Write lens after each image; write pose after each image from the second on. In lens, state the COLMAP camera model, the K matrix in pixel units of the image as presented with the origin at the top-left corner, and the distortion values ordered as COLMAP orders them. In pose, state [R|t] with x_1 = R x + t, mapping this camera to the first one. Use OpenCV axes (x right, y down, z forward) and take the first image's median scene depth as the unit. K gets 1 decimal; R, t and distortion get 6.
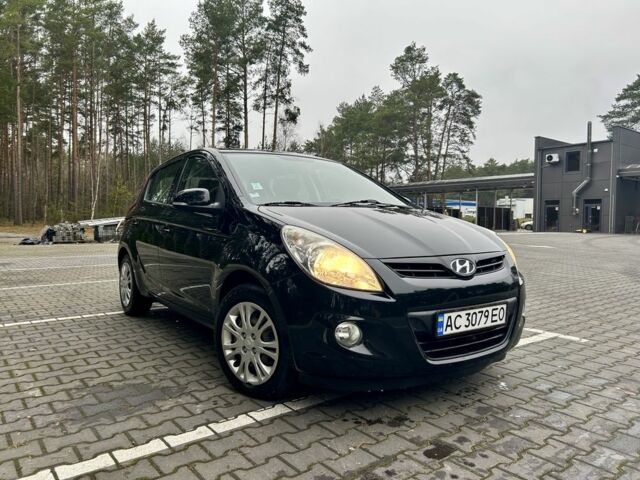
lens RADIAL K [[502.7, 0, 316.0], [0, 502.7, 236.3], [0, 0, 1]] dist [-0.013658, 0.012402]
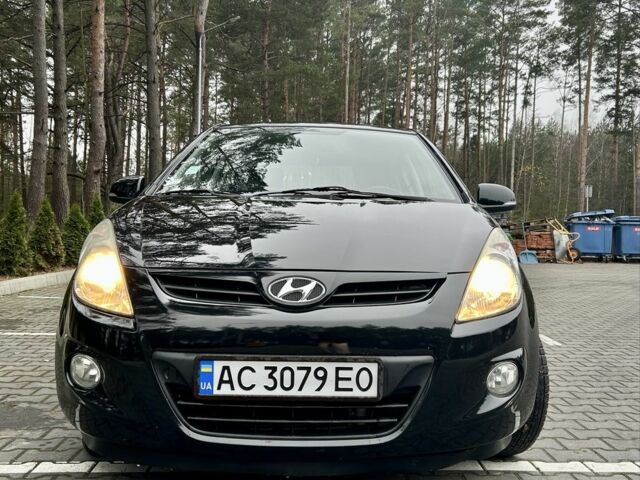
lens RADIAL K [[696.1, 0, 323.4], [0, 696.1, 240.4], [0, 0, 1]] dist [0.035619, 0.000000]
pose [[0.826042, 0.022515, -0.563158, 0.684498], [-0.033703, 0.999387, -0.009479, 0.006992], [0.562599, 0.026810, 0.826295, 0.286869]]
